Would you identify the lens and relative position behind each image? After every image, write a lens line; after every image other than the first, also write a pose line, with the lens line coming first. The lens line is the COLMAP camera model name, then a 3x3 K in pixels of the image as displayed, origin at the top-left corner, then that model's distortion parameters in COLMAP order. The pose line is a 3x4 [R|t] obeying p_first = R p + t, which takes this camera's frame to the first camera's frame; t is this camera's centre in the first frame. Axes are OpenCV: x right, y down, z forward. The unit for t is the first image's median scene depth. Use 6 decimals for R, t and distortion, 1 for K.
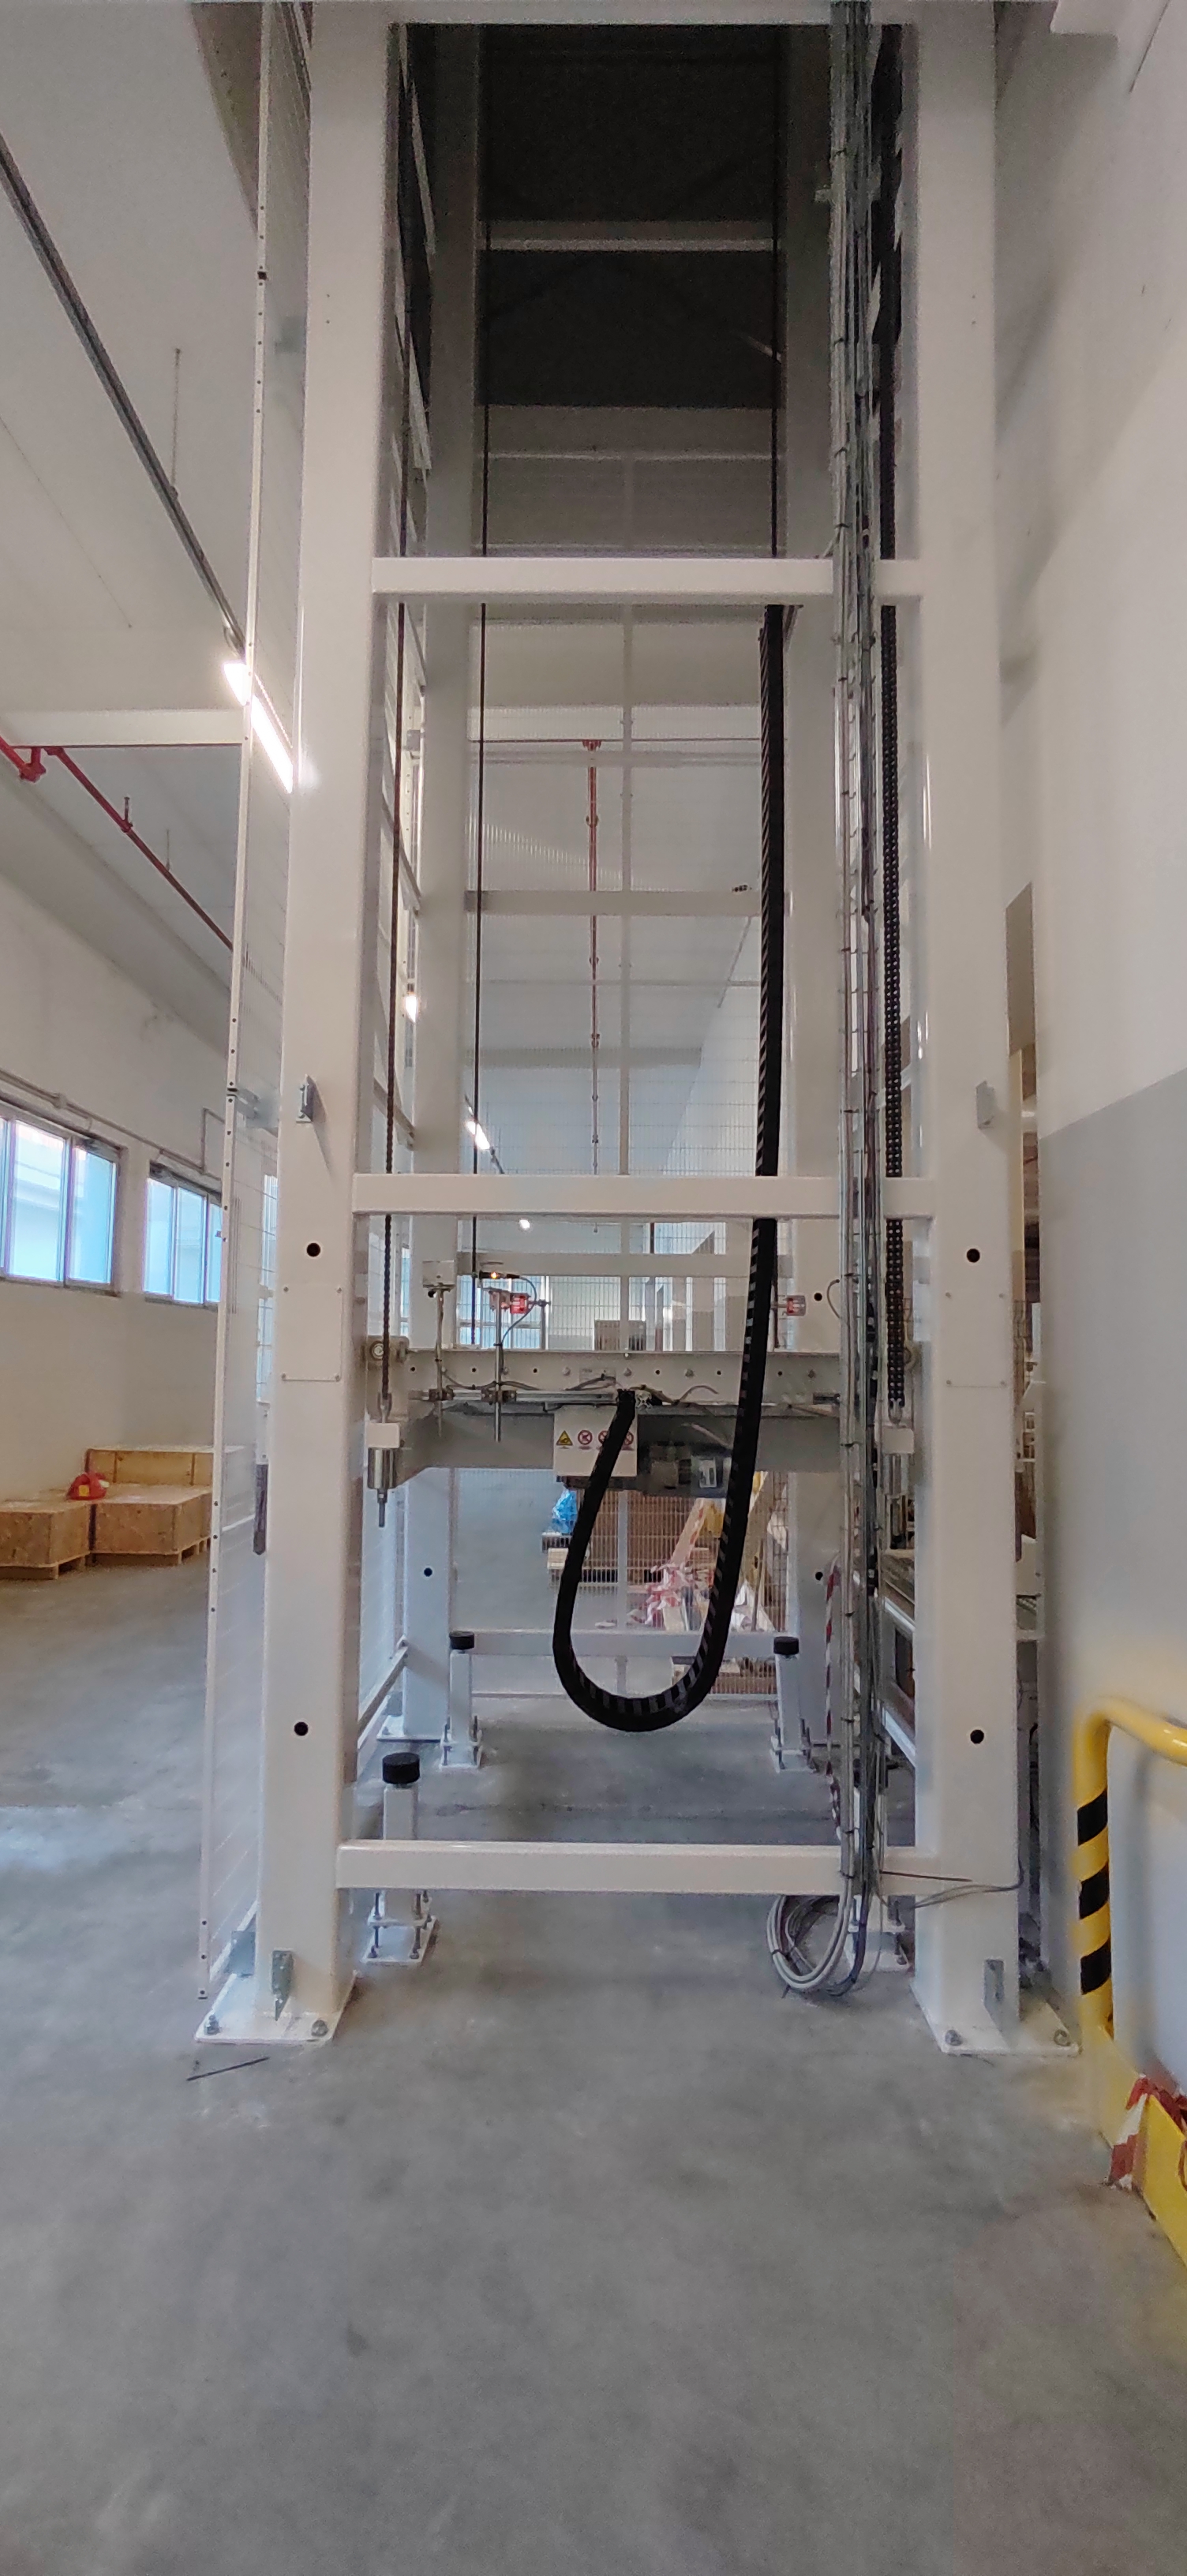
lens RADIAL K [[1183.8, 0, 597.1], [0, 1183.8, 1275.8], [0, 0, 1]] dist [-0.049240, 0.046048]
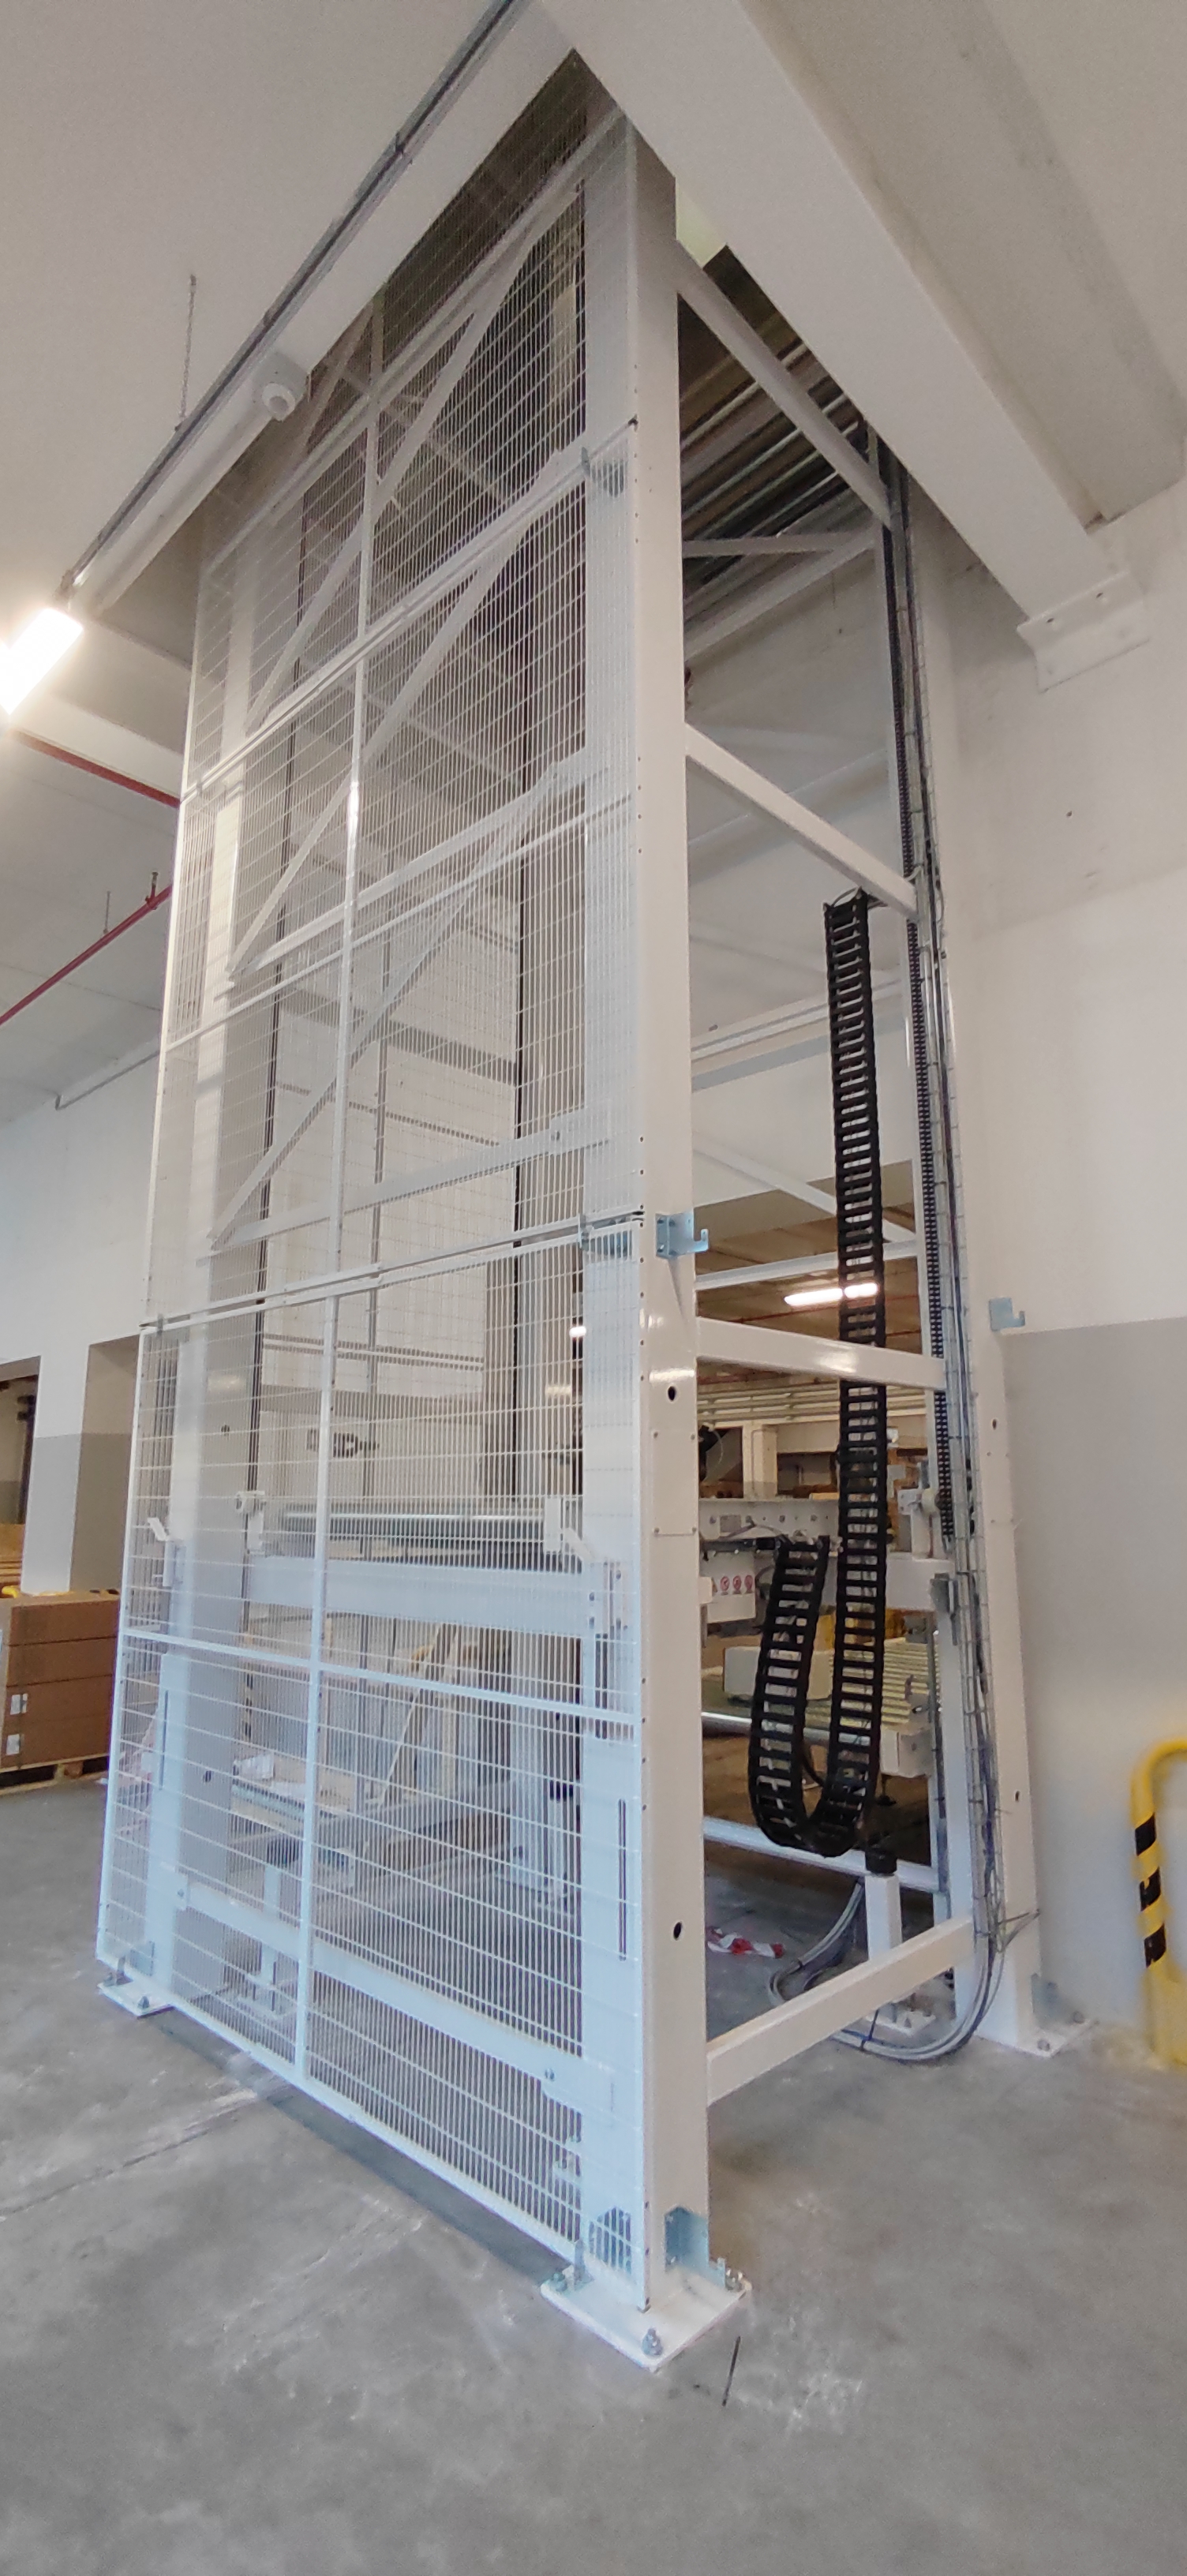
lens RADIAL K [[1183.8, 0, 597.1], [0, 1183.8, 1275.8], [0, 0, 1]] dist [-0.049240, 0.046048]
pose [[0.696458, 0.124409, 0.706731, -1.039893], [-0.039391, 0.990000, -0.135456, 0.017018], [-0.716516, 0.066500, 0.694394, 0.414162]]
